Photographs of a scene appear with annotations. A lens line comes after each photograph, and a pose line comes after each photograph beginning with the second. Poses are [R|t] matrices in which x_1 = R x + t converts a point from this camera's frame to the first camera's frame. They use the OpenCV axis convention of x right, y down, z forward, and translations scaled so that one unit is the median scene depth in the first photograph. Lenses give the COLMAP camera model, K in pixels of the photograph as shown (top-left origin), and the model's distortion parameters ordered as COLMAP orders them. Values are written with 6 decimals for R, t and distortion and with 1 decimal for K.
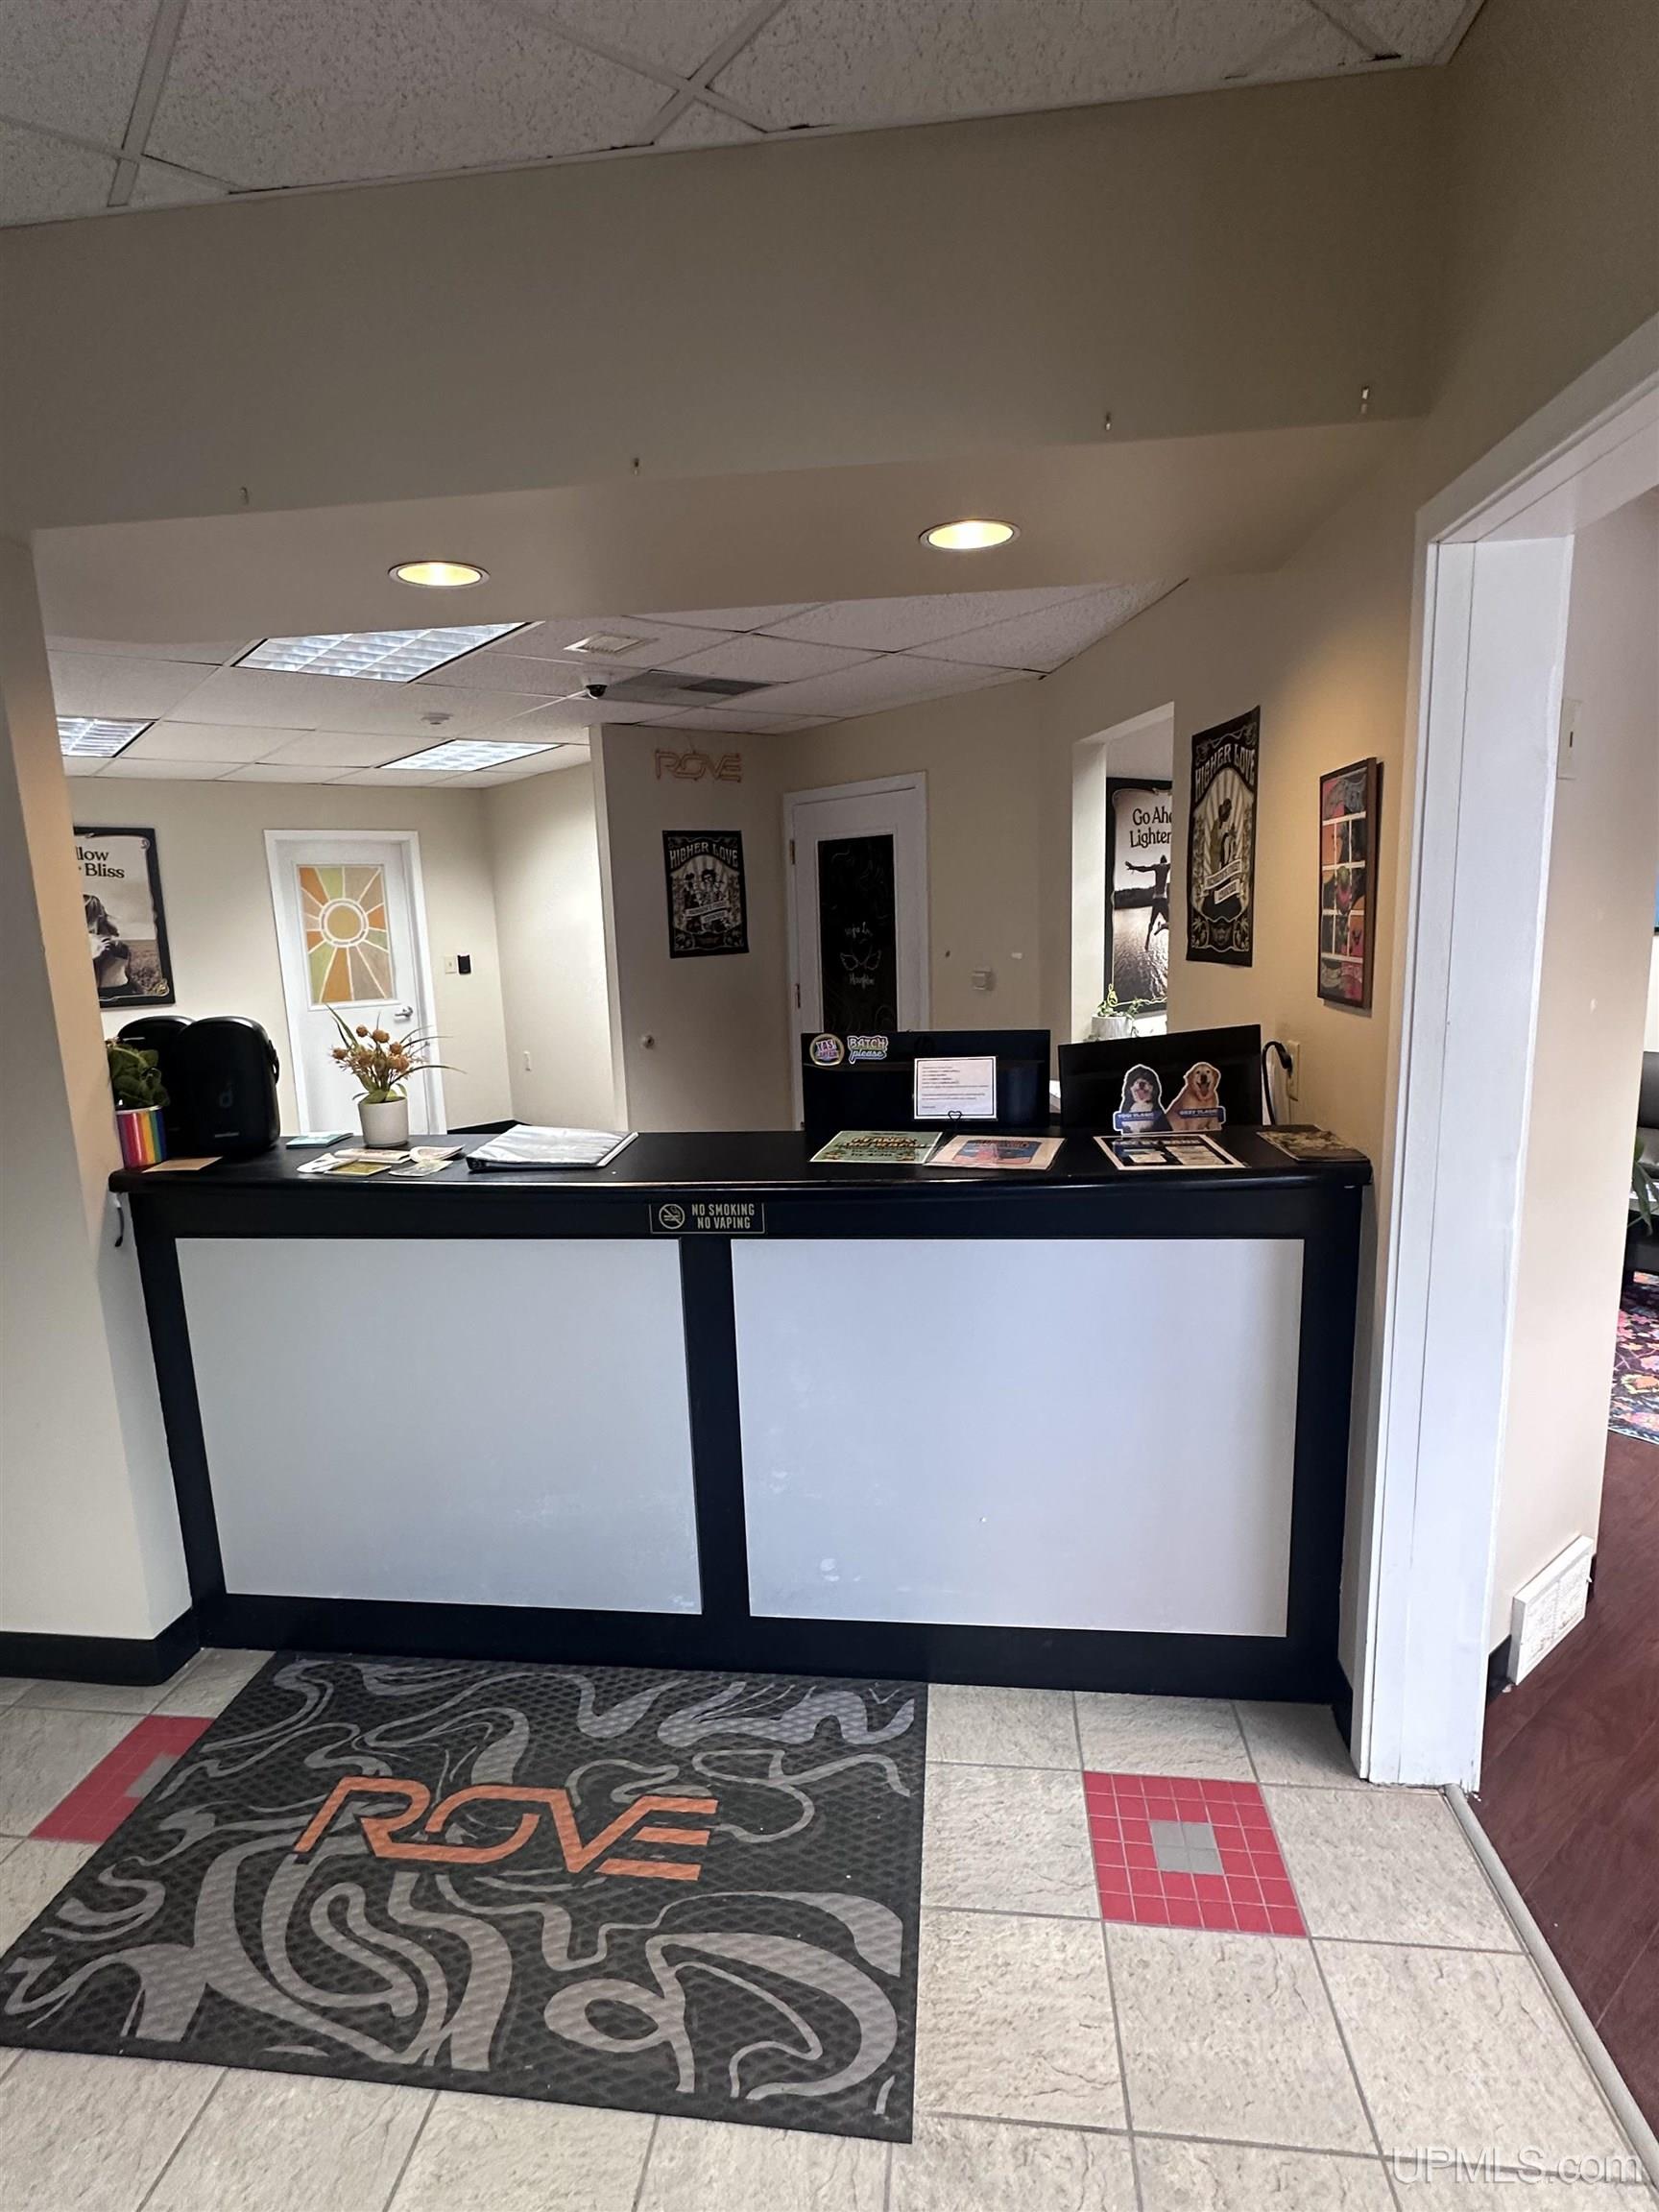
lens RADIAL K [[1139.9, 0, 806.2], [0, 1139.9, 1089.3], [0, 0, 1]] dist [-0.004459, 0.004327]
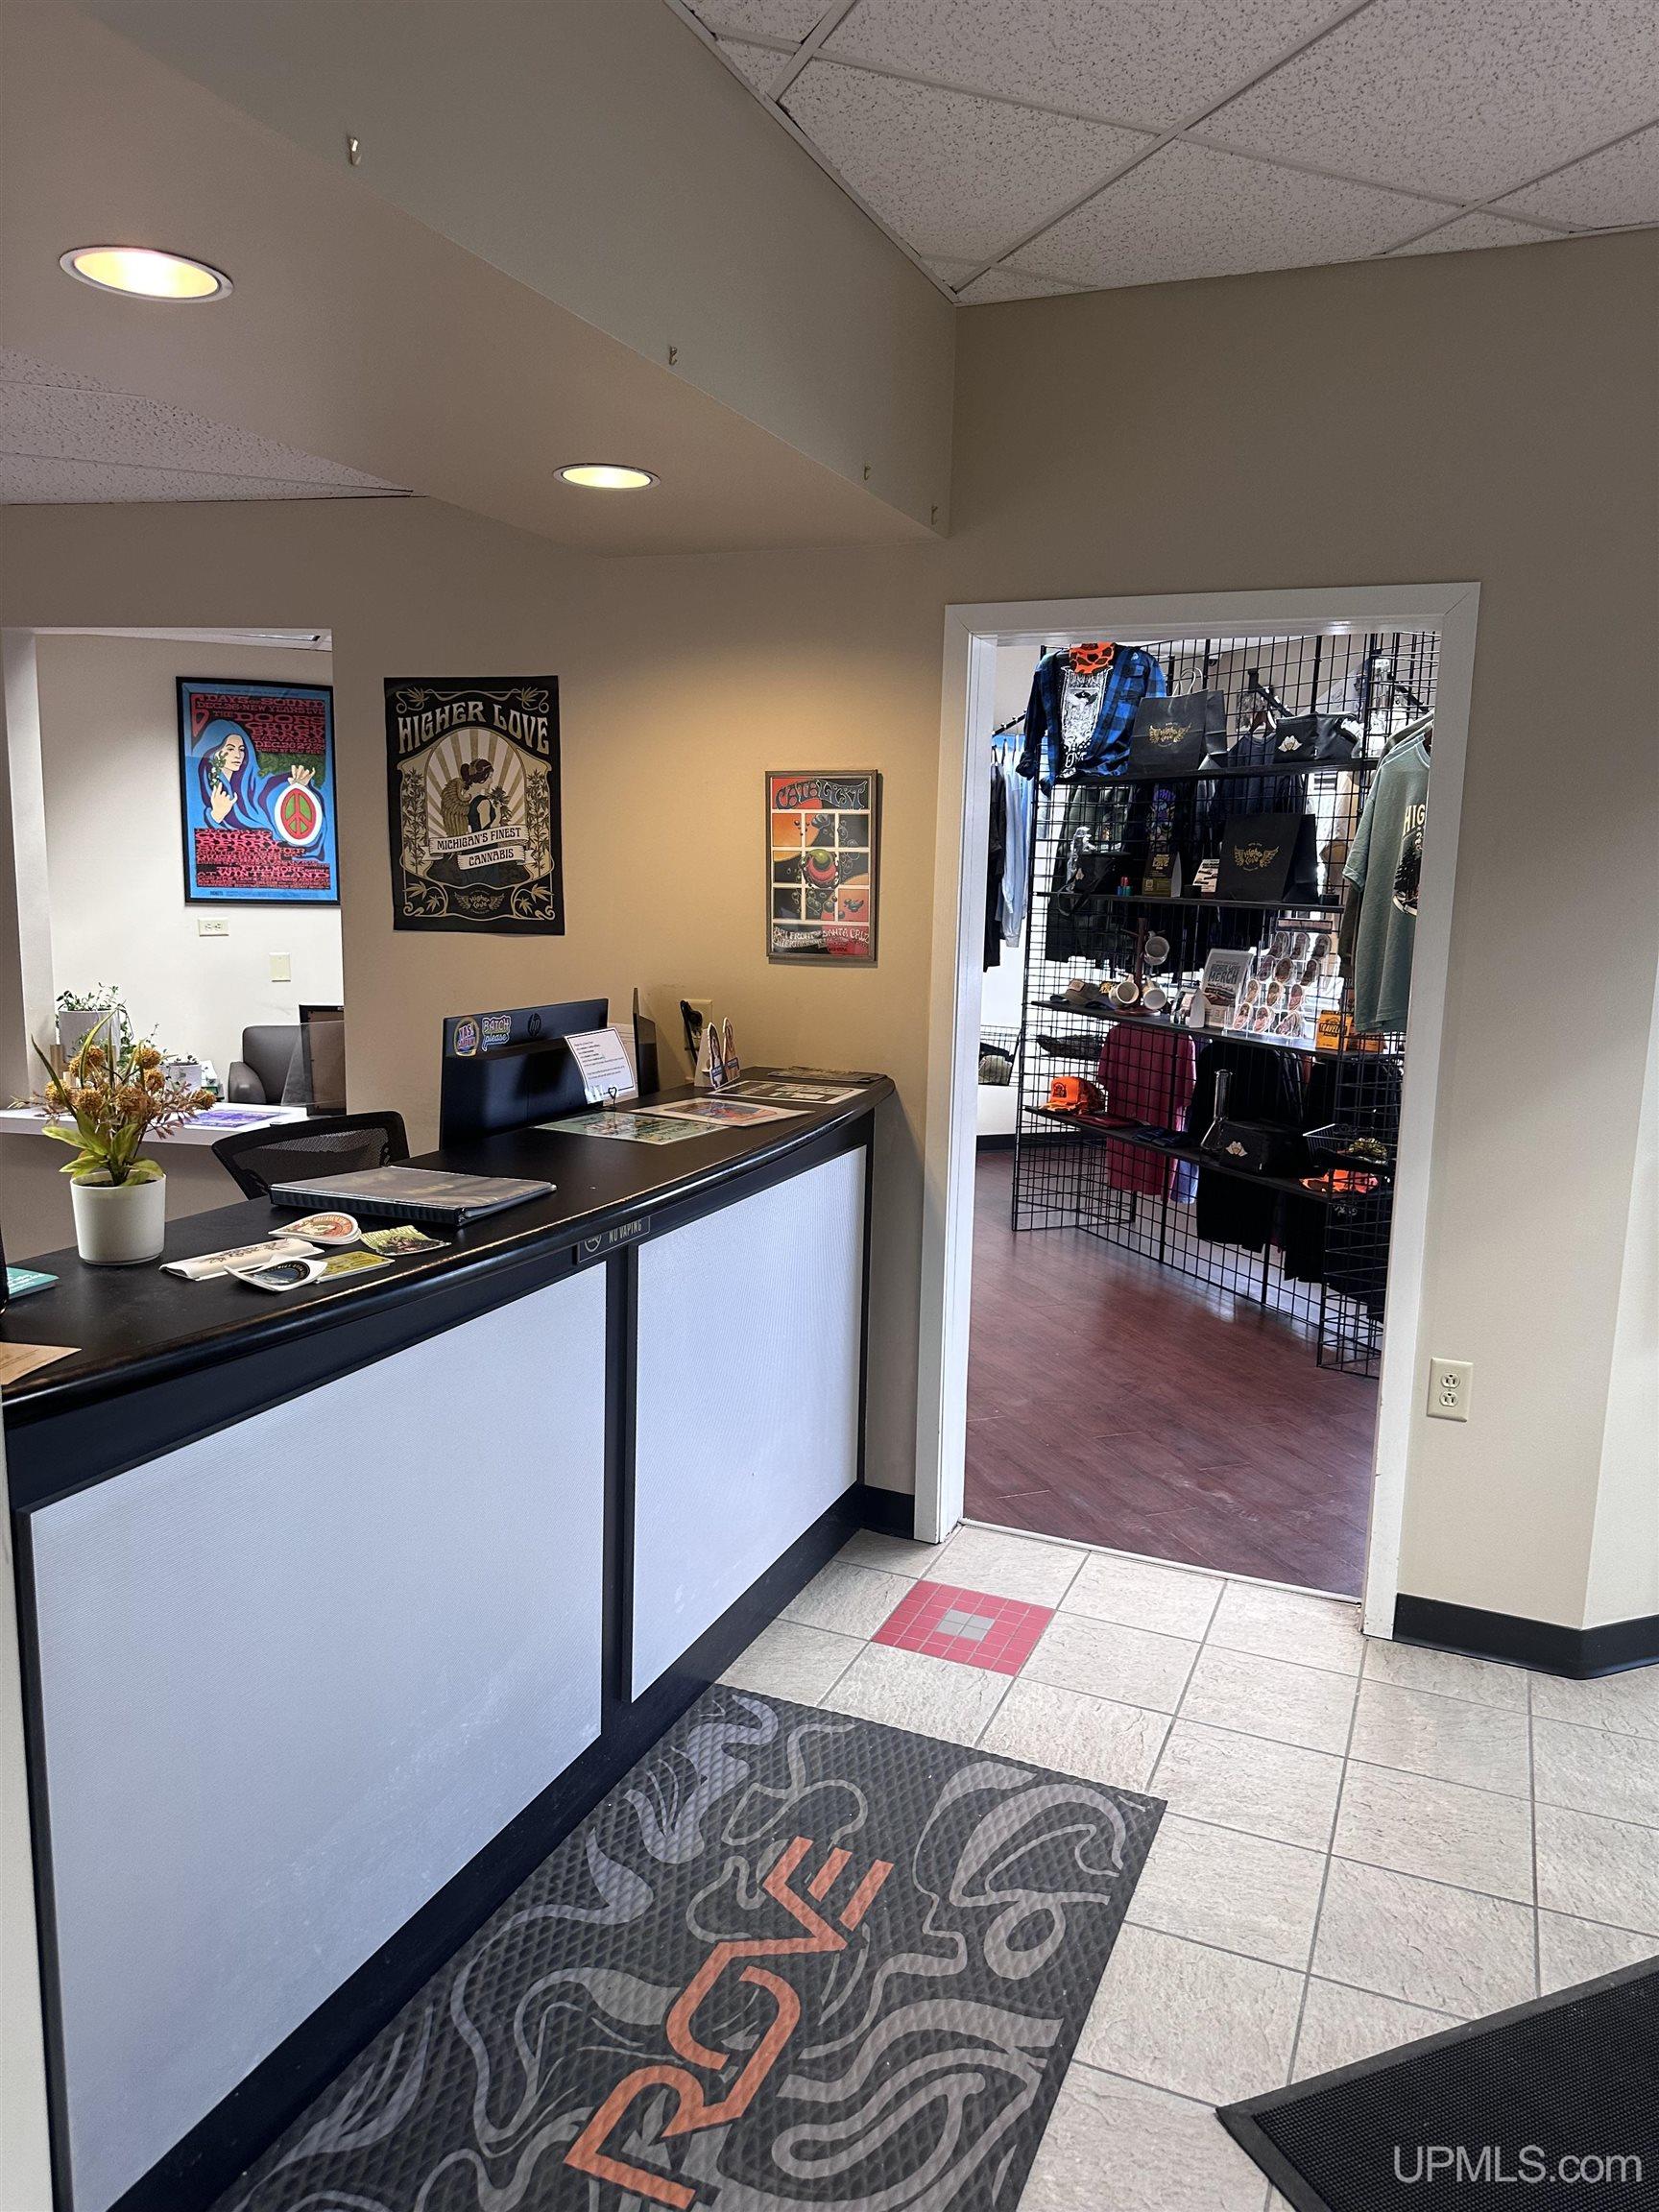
lens RADIAL K [[1560.3, 0, 825.7], [0, 1560.3, 1117.8], [0, 0, 1]] dist [0.034835, -0.042096]
pose [[0.271917, -0.113256, 0.955633, -1.309184], [0.124019, 0.988893, 0.081910, -0.049563], [-0.954296, 0.096244, 0.282942, 0.613092]]
